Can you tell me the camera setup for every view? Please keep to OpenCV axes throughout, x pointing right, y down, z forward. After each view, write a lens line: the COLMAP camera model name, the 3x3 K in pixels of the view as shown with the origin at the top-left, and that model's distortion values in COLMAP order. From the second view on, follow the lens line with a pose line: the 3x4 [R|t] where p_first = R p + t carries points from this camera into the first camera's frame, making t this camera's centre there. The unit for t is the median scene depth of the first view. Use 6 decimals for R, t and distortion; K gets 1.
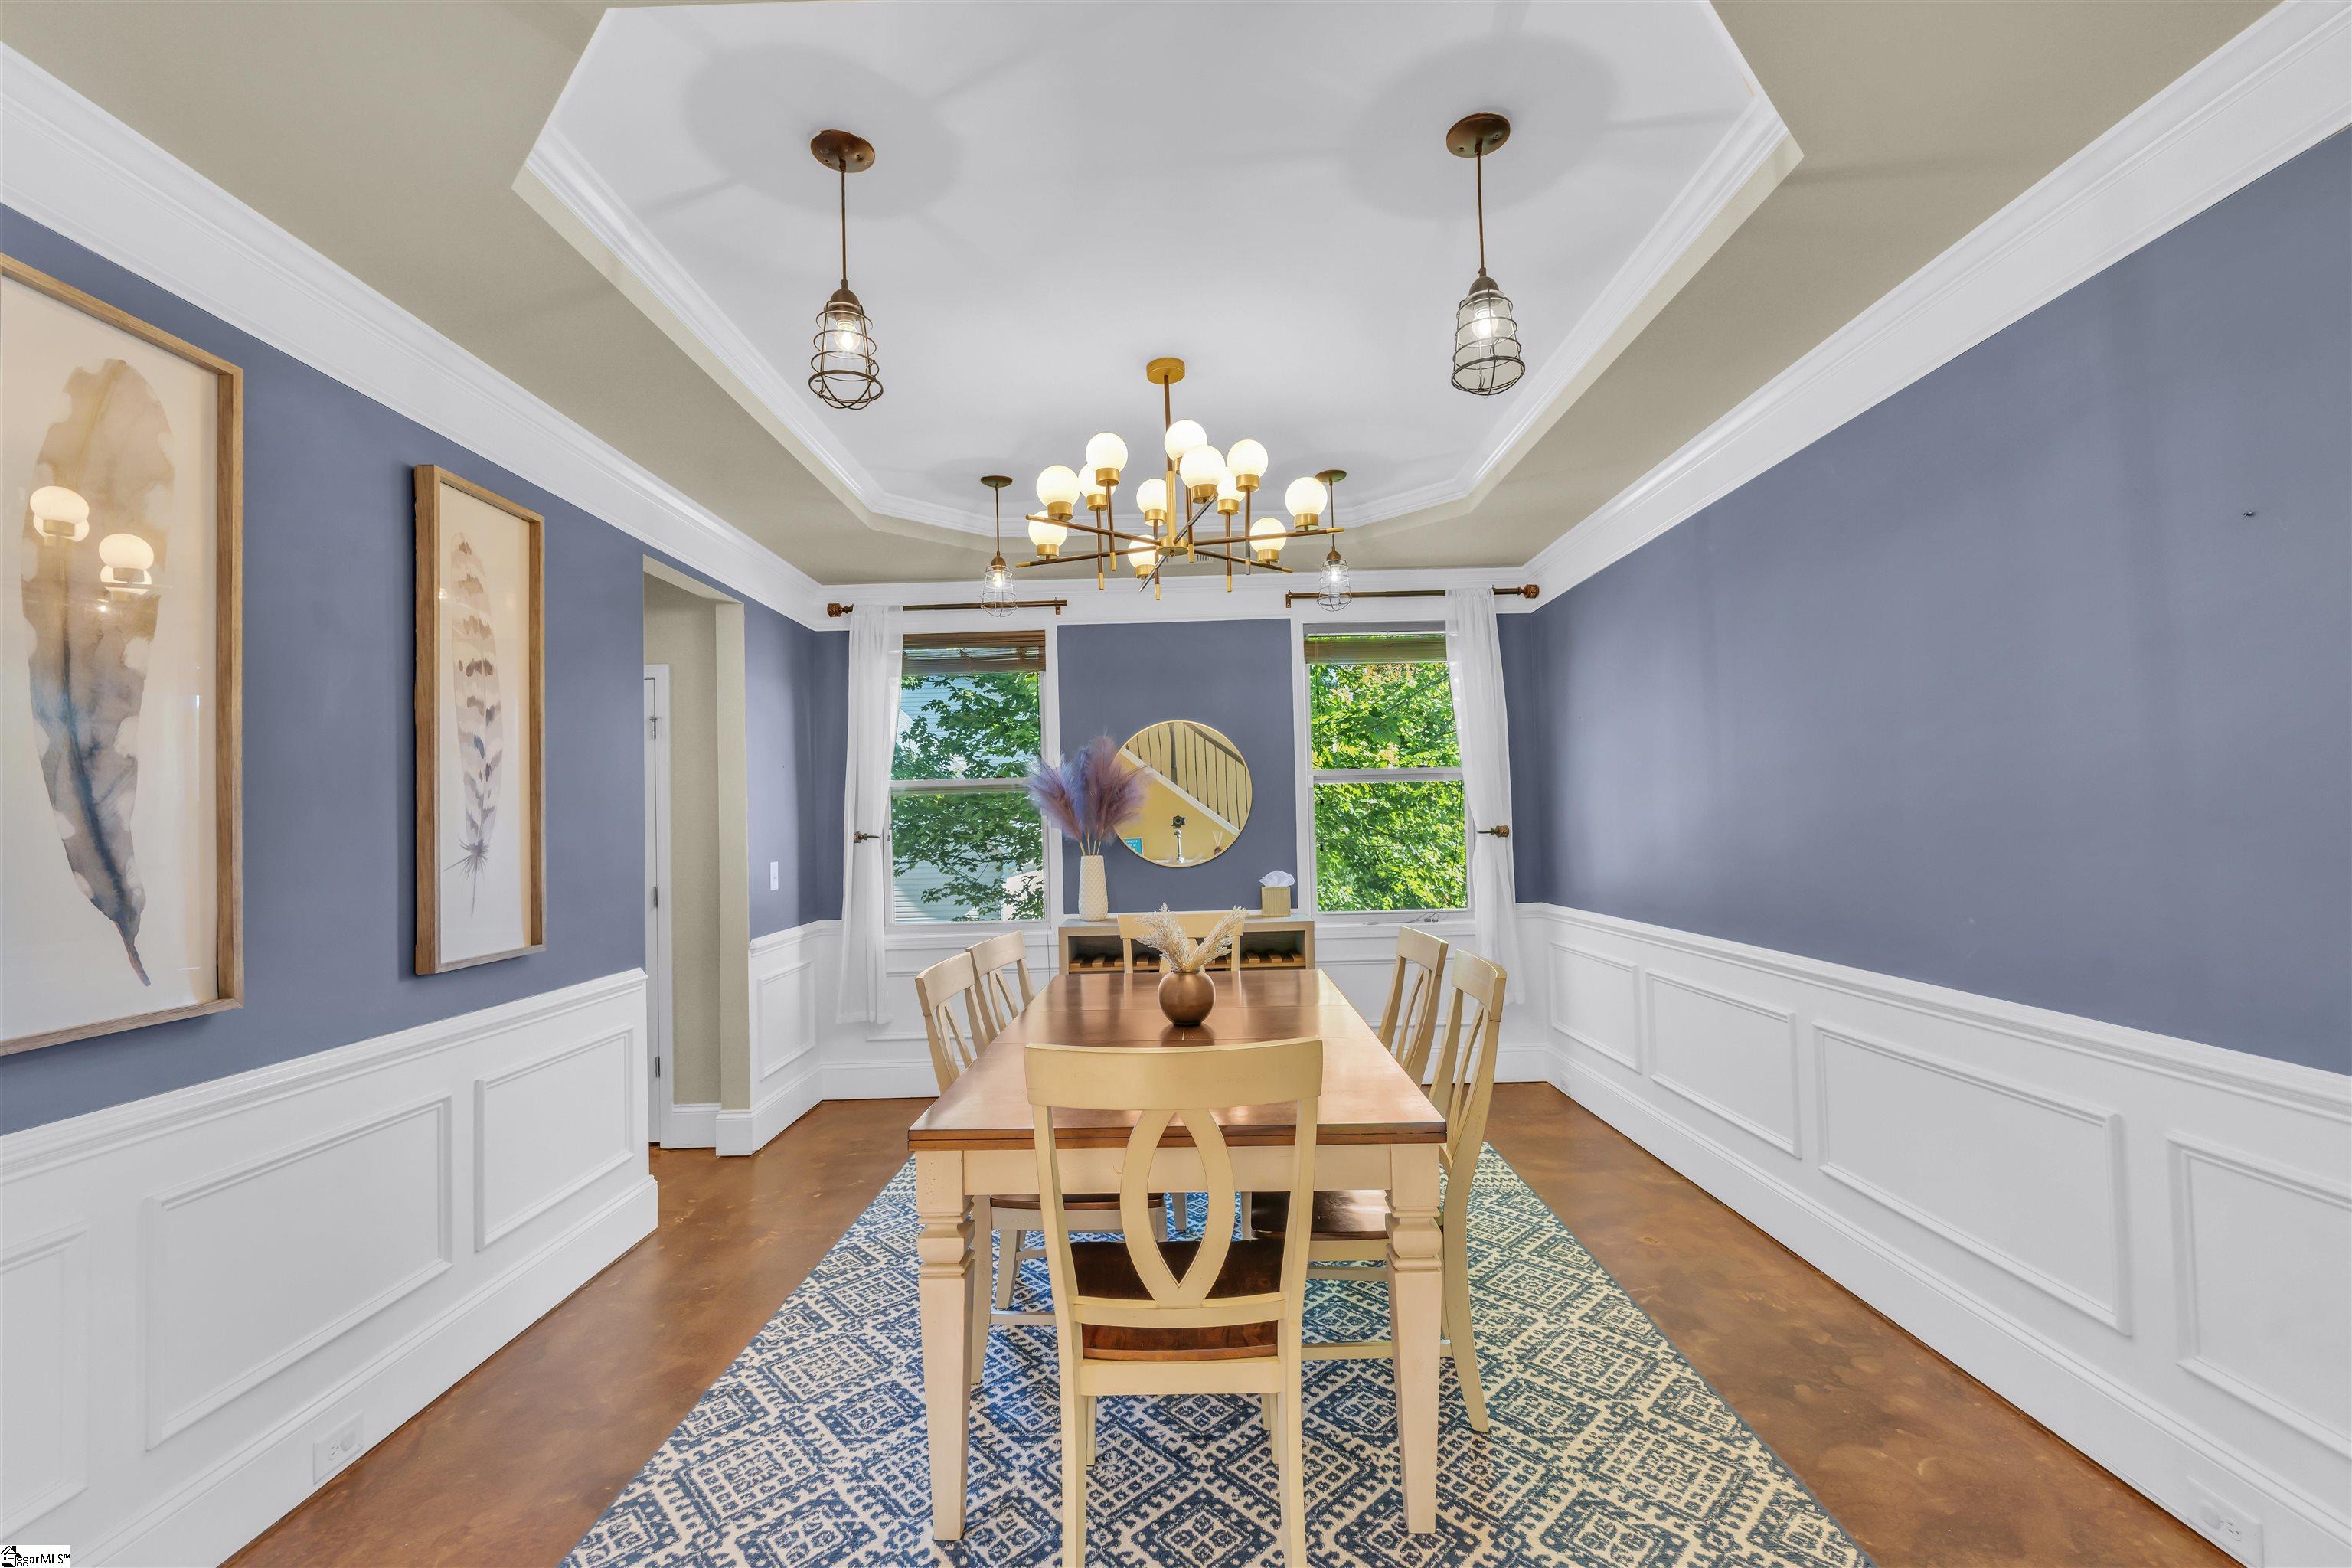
lens RADIAL K [[1048.0, 0, 1167.1], [0, 1048.0, 807.5], [0, 0, 1]] dist [-0.003912, -0.000330]
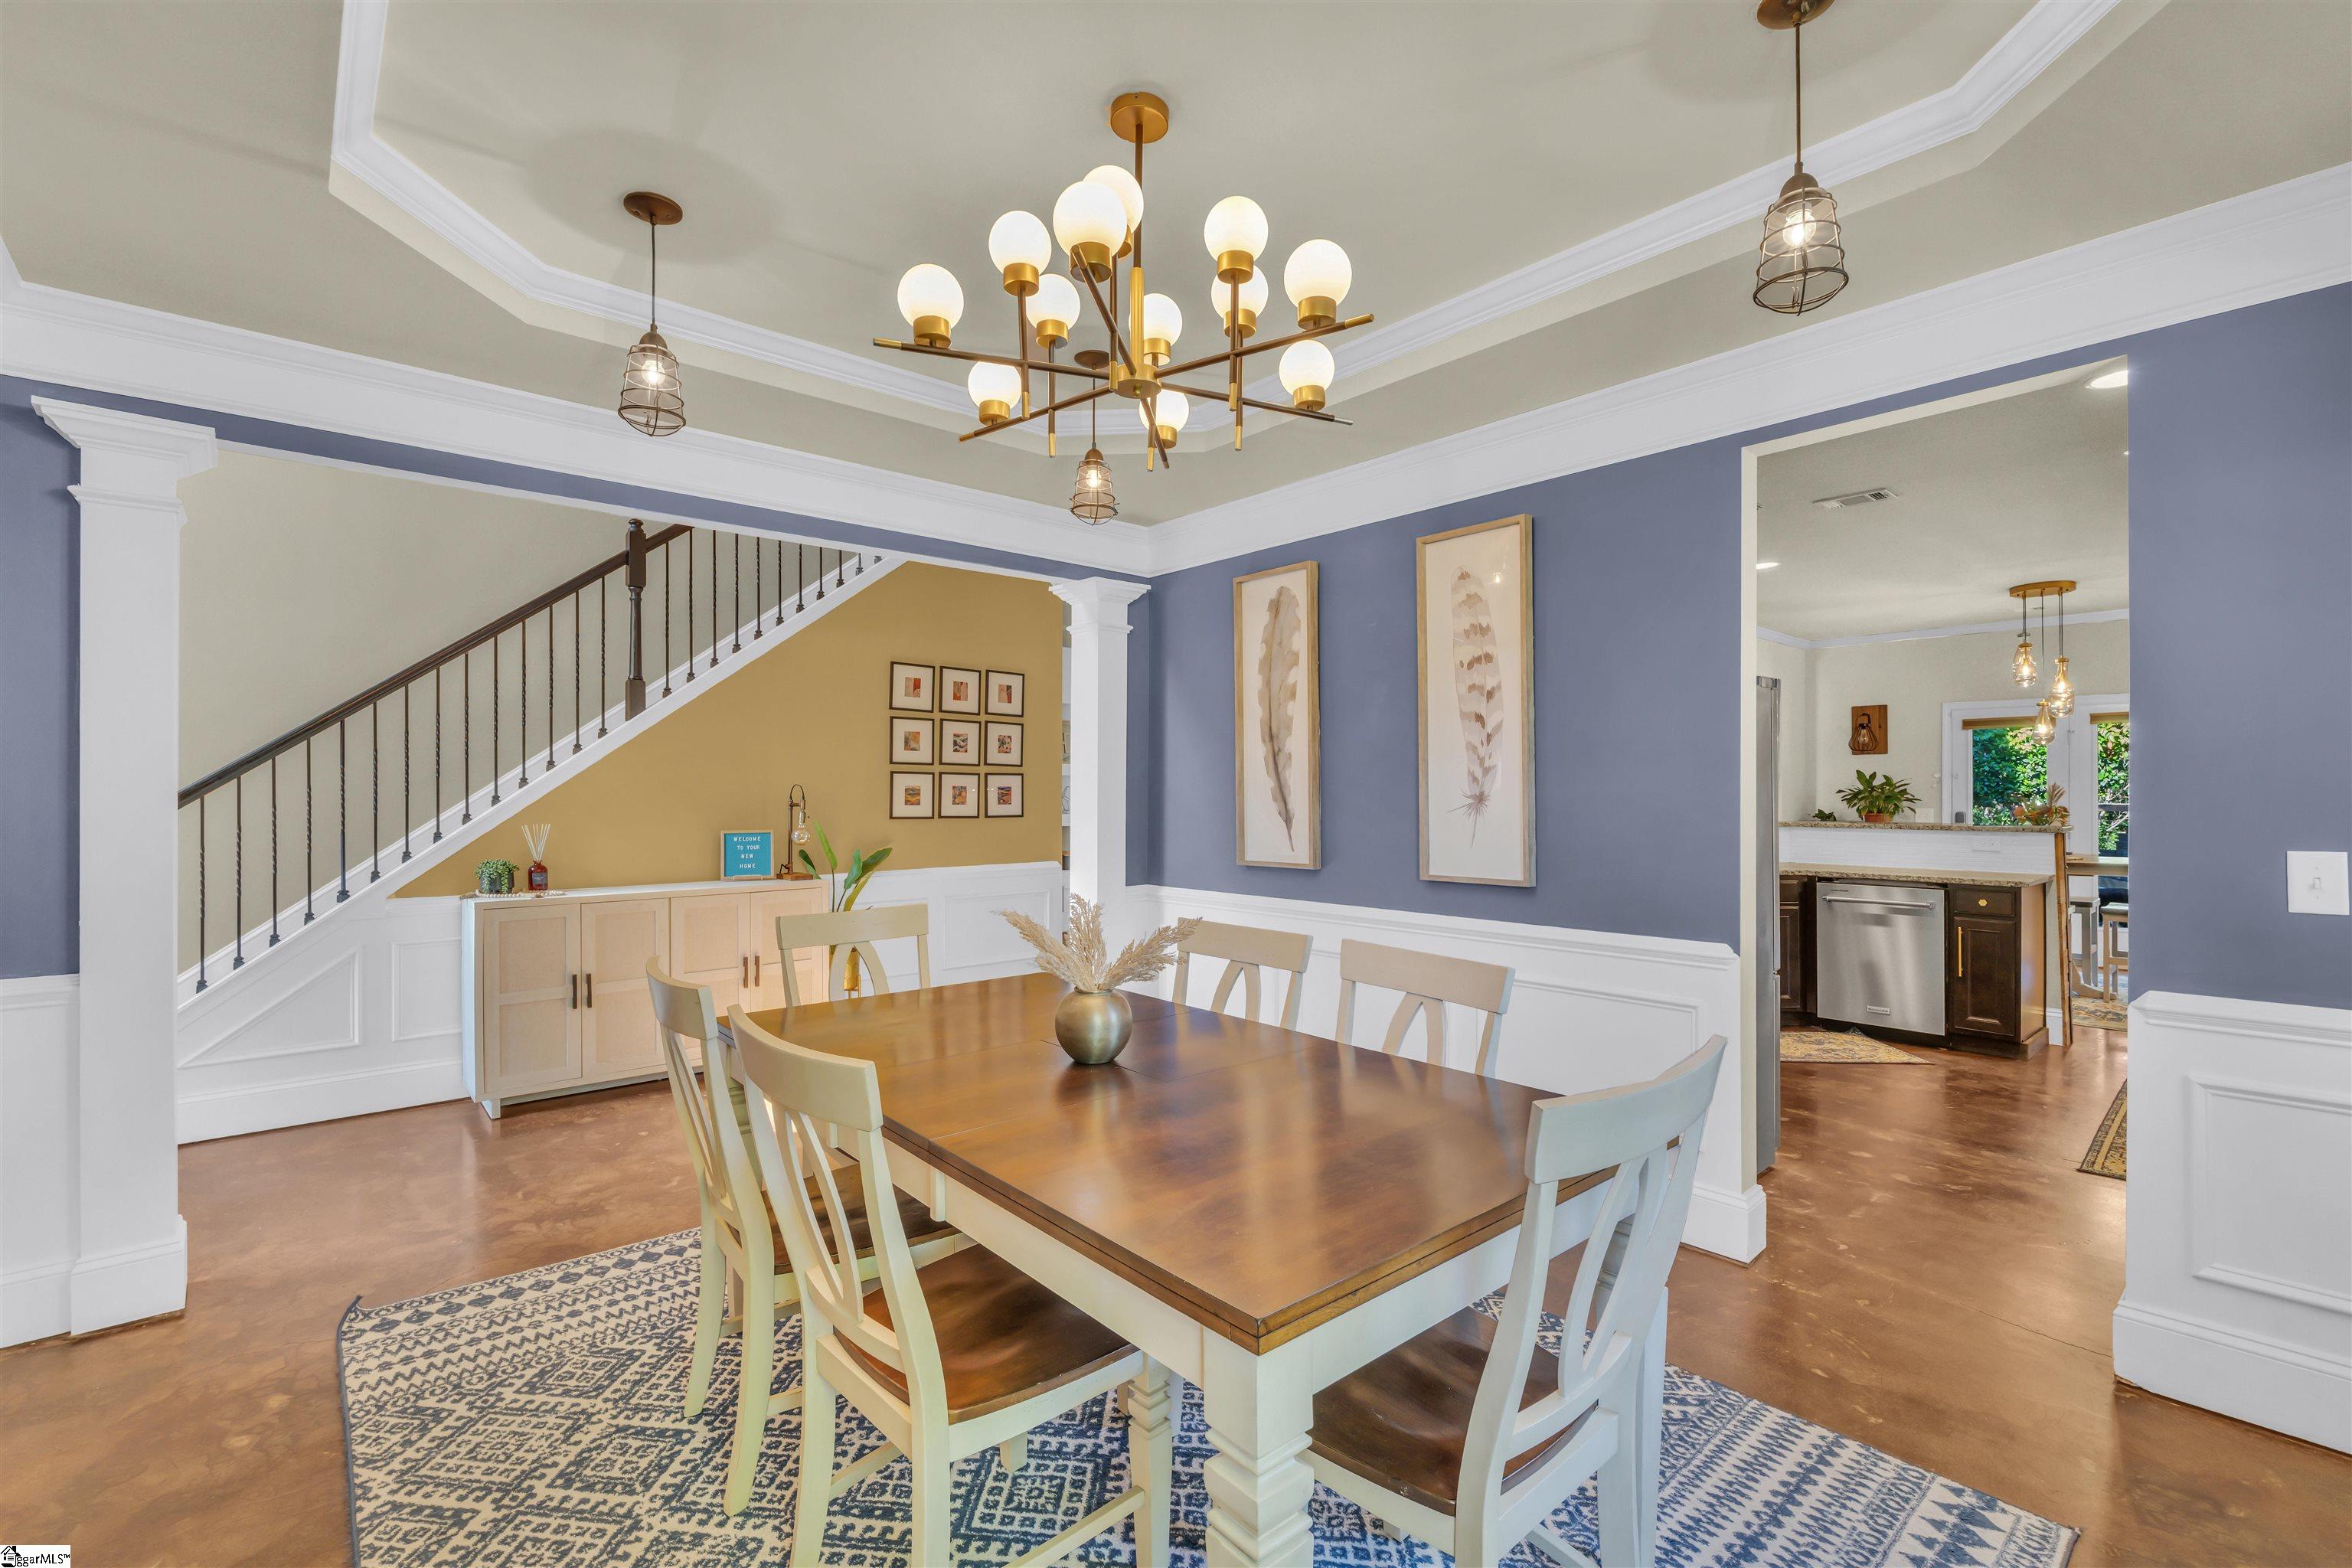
lens RADIAL K [[1019.9, 0, 1177.9], [0, 1019.9, 797.3], [0, 0, 1]] dist [-0.007010, 0.000118]
pose [[-0.745734, 0.029135, -0.665607, 0.494807], [0.032463, 0.999446, 0.007376, 0.017106], [0.665453, -0.016107, -0.746266, 1.732644]]
